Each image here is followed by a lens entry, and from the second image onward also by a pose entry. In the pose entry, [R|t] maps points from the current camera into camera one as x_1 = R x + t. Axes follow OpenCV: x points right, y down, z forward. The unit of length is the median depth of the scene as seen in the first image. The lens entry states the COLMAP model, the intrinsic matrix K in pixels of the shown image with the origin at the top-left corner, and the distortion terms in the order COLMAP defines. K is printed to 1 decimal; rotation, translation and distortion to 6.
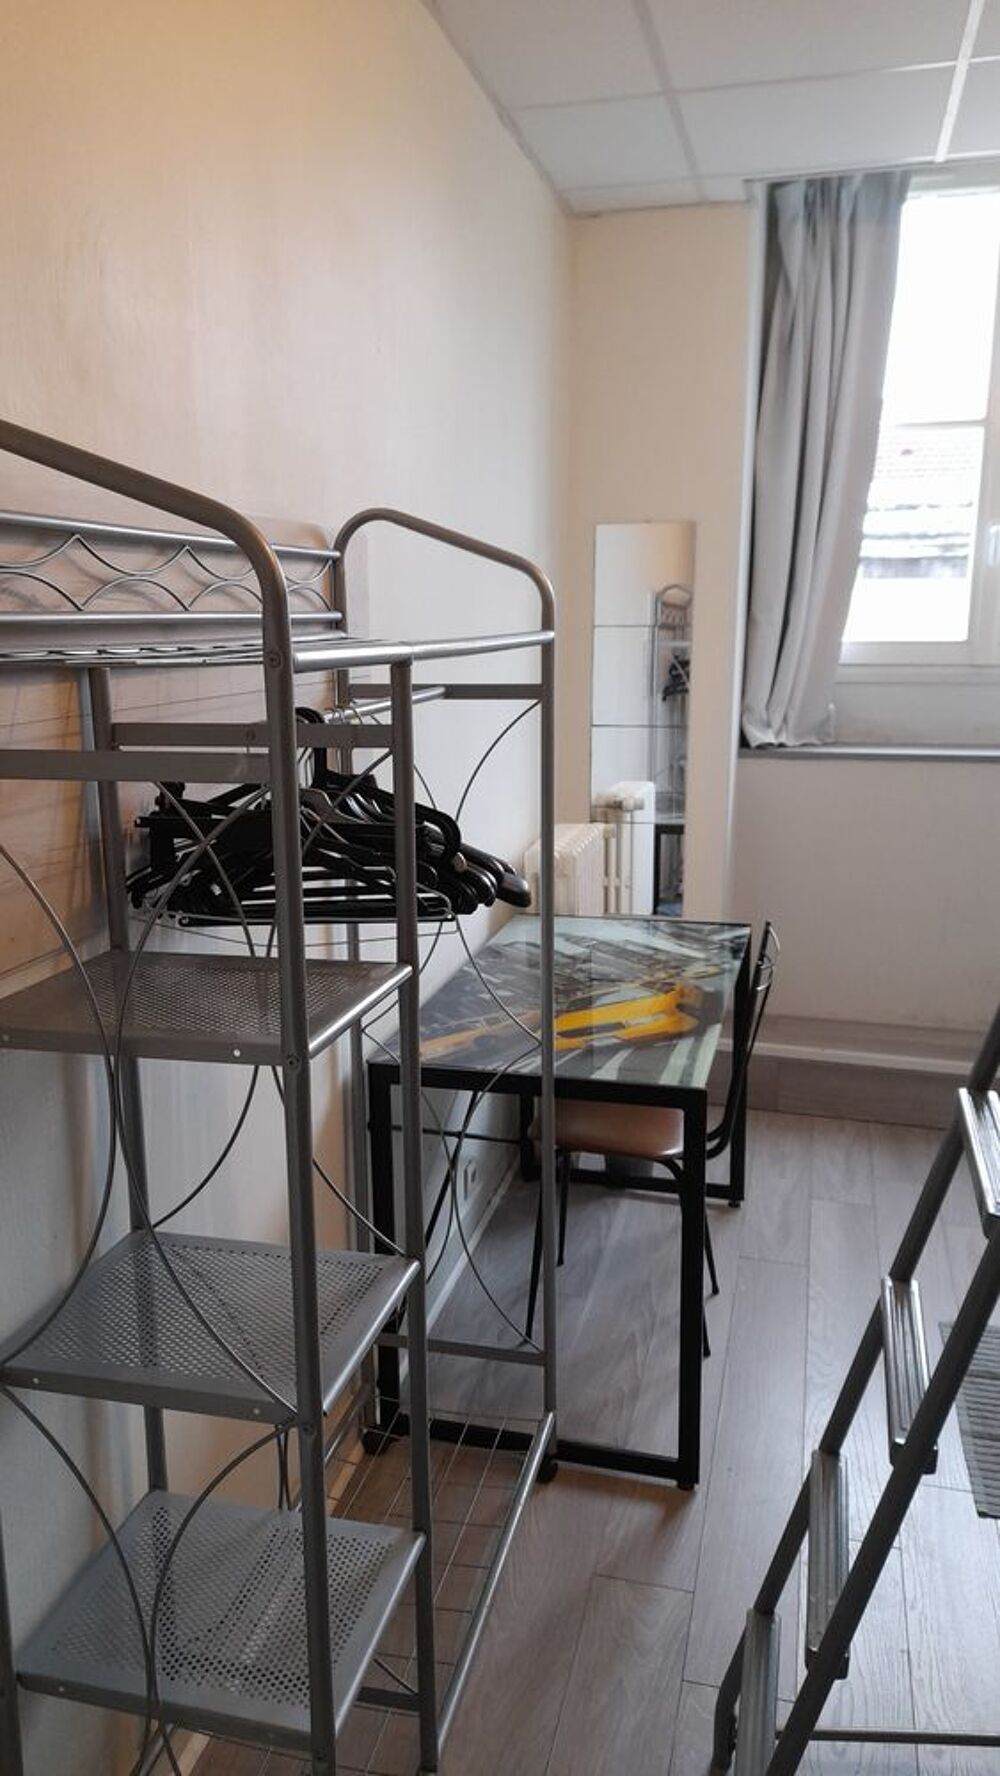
lens RADIAL K [[1276.8, 0, 500.0], [0, 1276.8, 888.0], [0, 0, 1]] dist [0.038546, -0.026158]
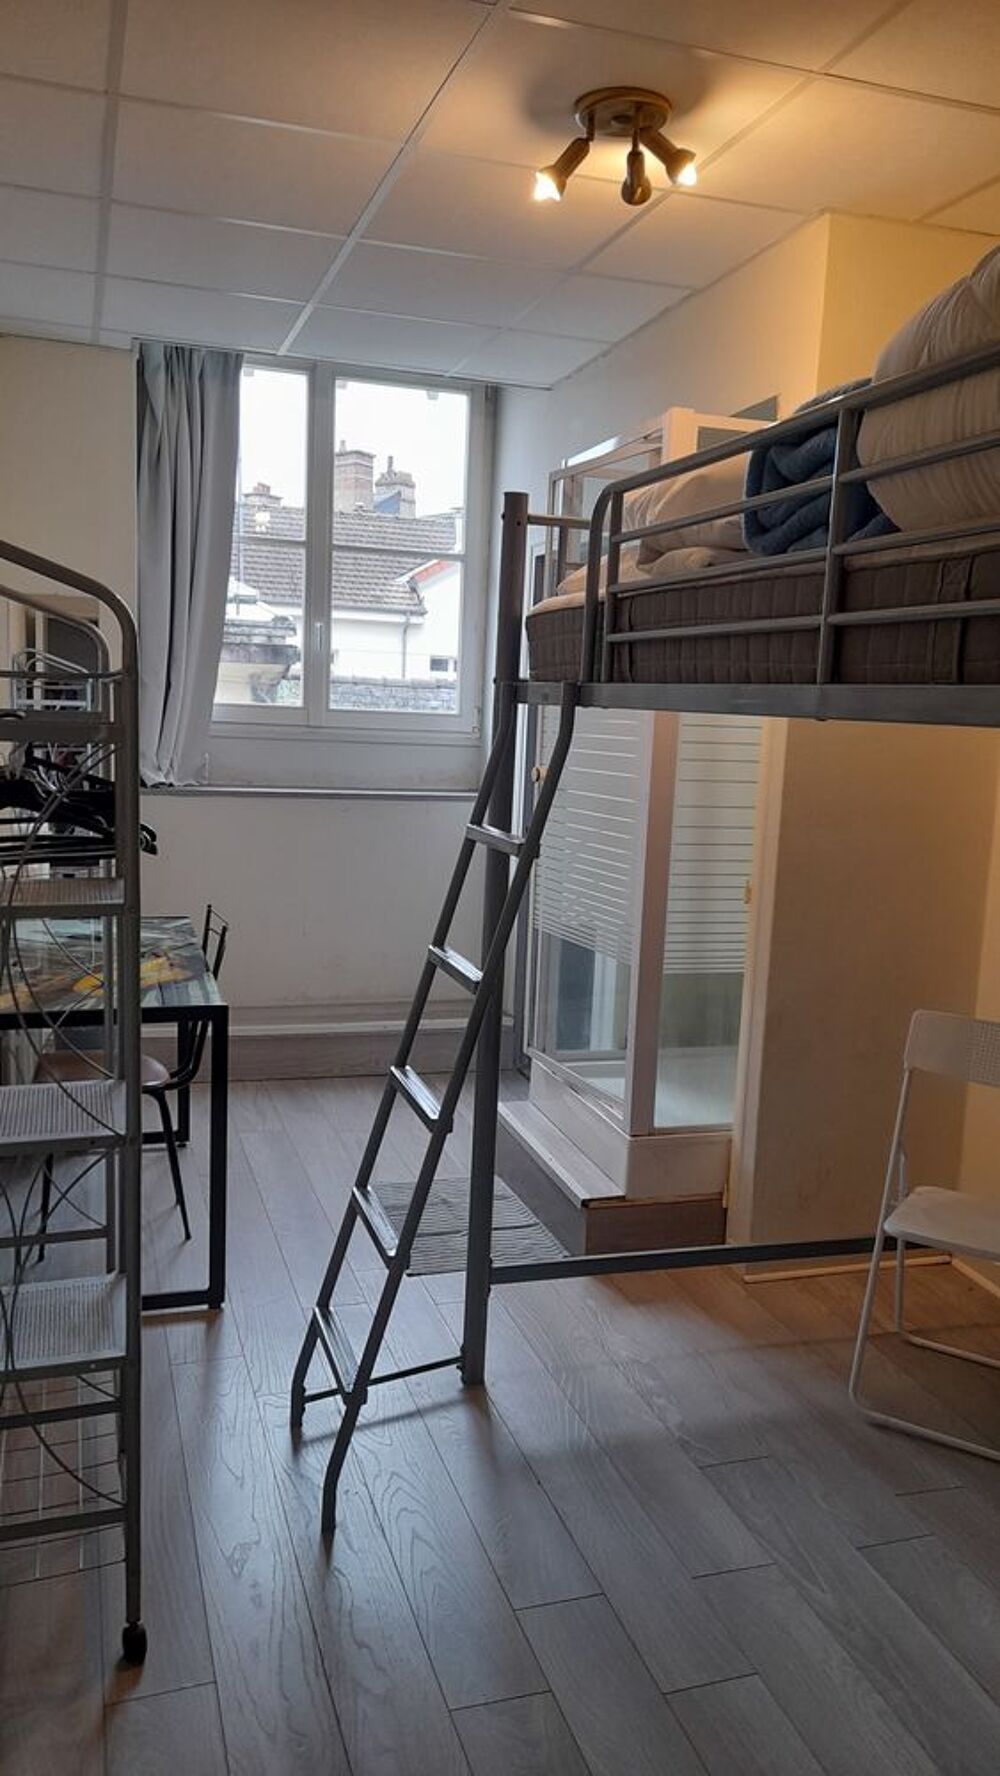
lens RADIAL K [[1276.8, 0, 500.0], [0, 1276.8, 888.0], [0, 0, 1]] dist [0.038546, -0.026158]
pose [[0.838488, -0.035693, 0.543750, -0.196537], [0.067649, 0.996952, -0.038876, 0.058792], [-0.540705, 0.069381, 0.838346, -0.199399]]
